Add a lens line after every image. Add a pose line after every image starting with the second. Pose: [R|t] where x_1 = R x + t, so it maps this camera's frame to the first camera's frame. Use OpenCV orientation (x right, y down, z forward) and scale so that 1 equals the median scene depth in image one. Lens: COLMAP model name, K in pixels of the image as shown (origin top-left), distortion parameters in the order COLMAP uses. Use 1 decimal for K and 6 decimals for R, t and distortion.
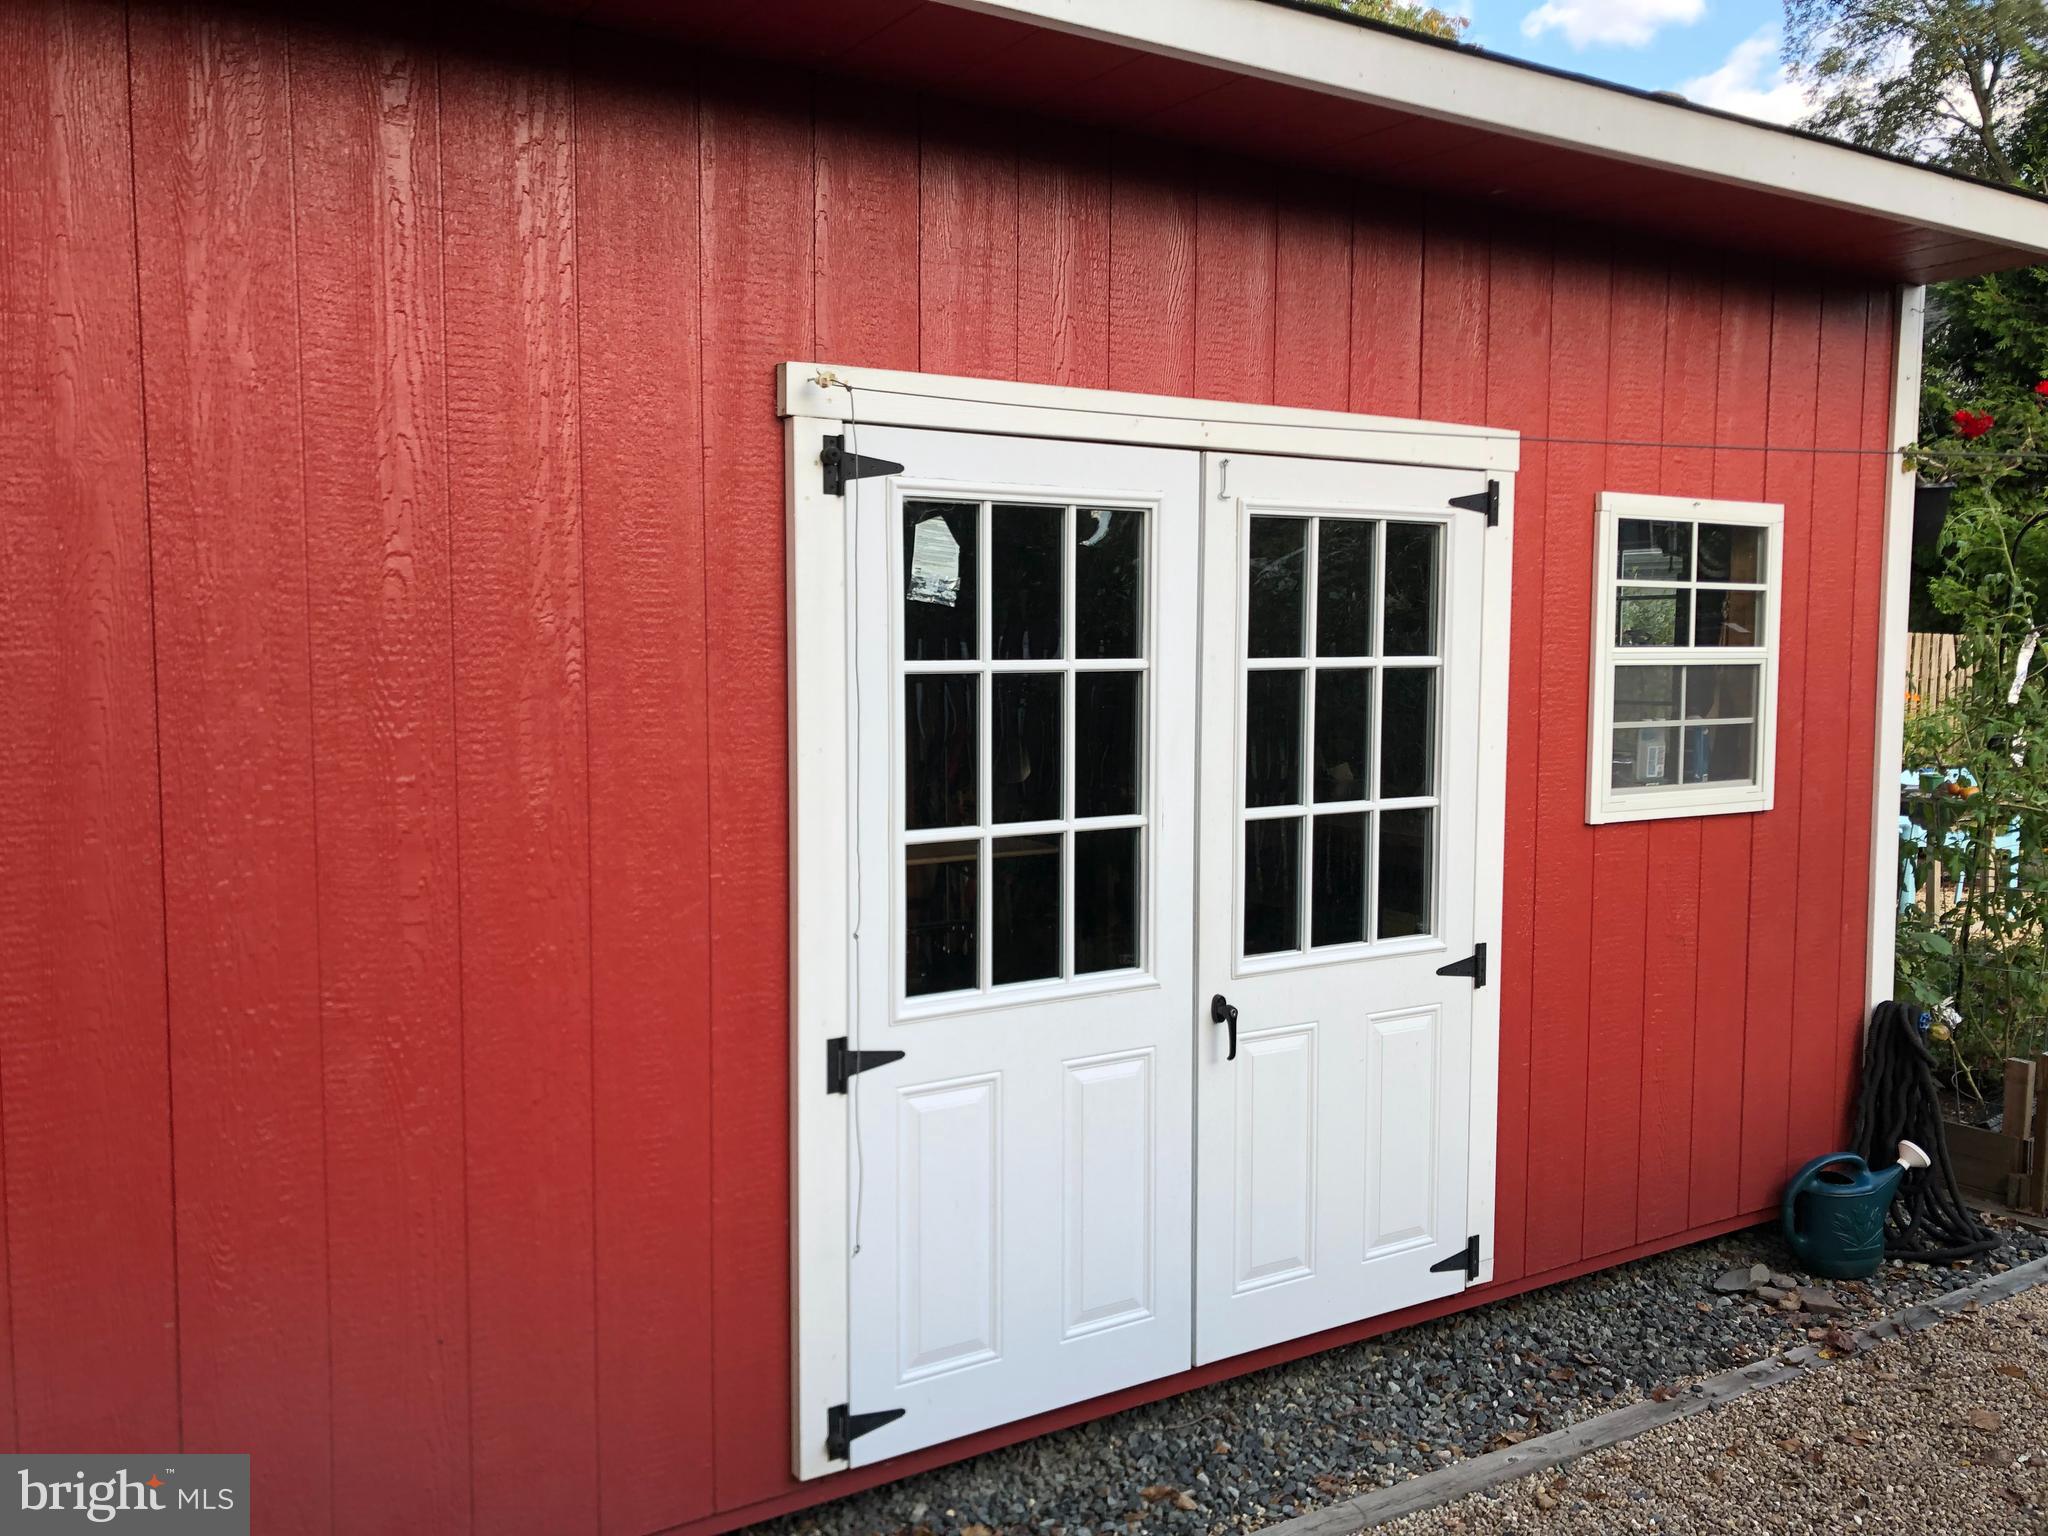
lens RADIAL K [[1677.2, 0, 1024.0], [0, 1677.2, 768.0], [0, 0, 1]] dist [0.043750, -0.008847]
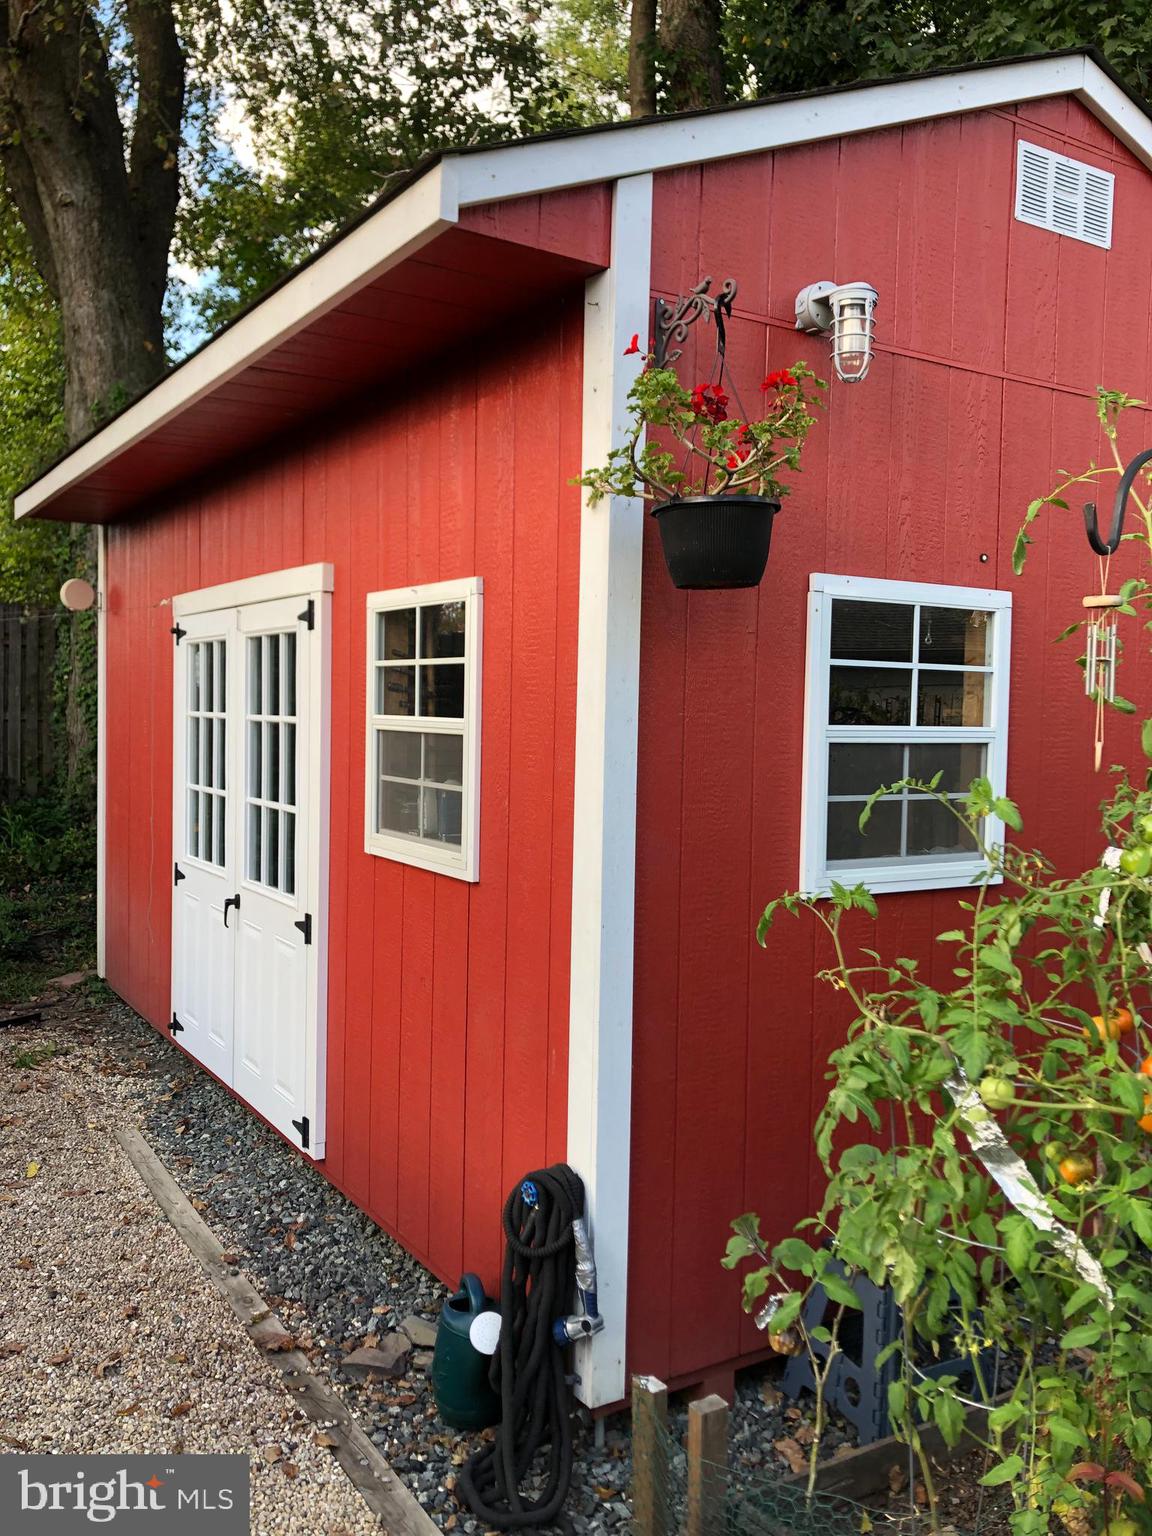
lens RADIAL K [[1257.9, 0, 578.8], [0, 1257.9, 743.8], [0, 0, 1]] dist [0.043750, -0.008847]
pose [[-0.006668, 0.031911, -0.999468, 1.264974], [-0.092205, 0.995213, 0.032390, -0.092795], [0.995718, 0.092372, -0.003693, 1.138965]]
